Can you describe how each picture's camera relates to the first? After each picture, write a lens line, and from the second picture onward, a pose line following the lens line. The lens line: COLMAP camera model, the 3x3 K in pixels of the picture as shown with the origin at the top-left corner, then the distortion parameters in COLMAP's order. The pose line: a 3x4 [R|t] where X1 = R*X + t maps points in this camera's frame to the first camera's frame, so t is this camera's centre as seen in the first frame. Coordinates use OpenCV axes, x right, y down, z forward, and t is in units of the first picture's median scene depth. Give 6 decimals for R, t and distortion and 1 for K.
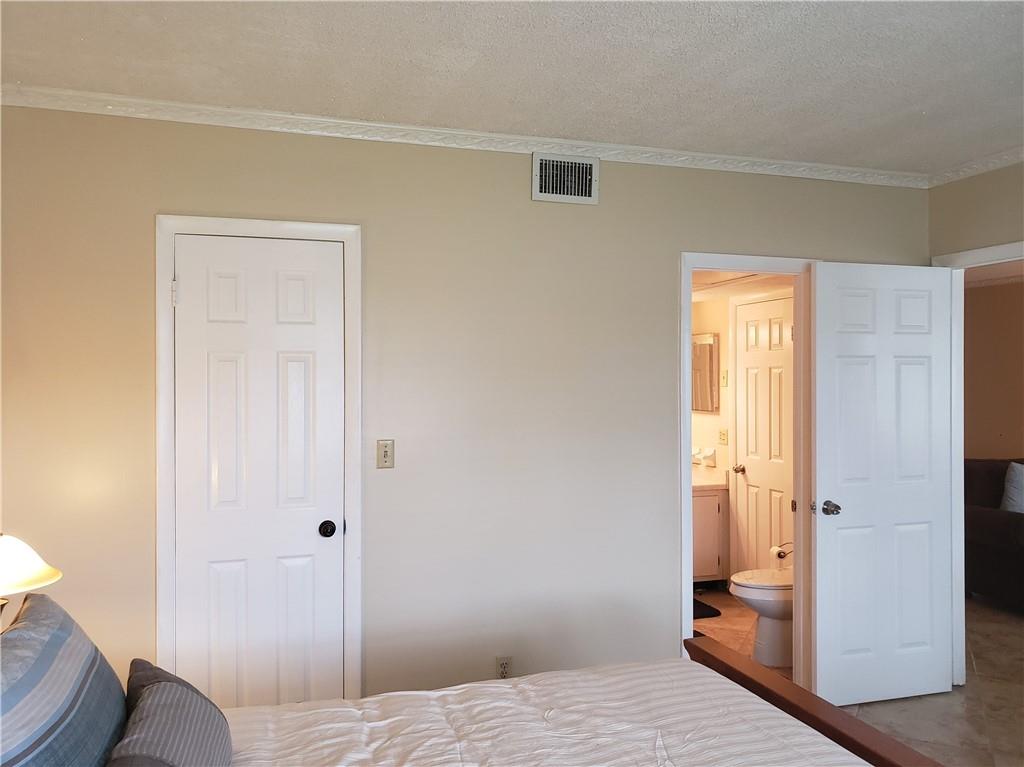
lens RADIAL K [[811.9, 0, 486.6], [0, 811.9, 377.3], [0, 0, 1]] dist [0.037927, -0.013013]
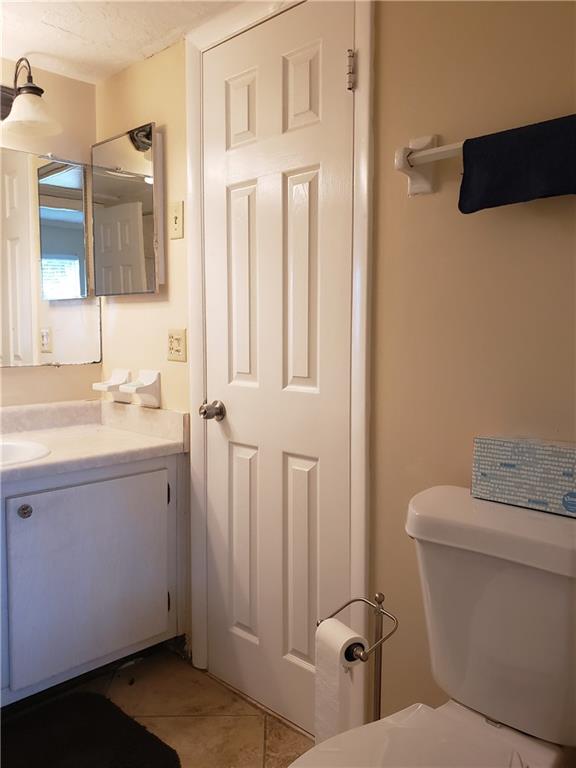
lens RADIAL K [[608.9, 0, 282.3], [0, 608.9, 380.3], [0, 0, 1]] dist [0.037927, -0.013013]
pose [[0.881765, -0.030740, 0.470687, 0.177460], [-0.004746, 0.997245, 0.074020, 0.067630], [-0.471665, -0.067502, 0.879190, 0.660078]]
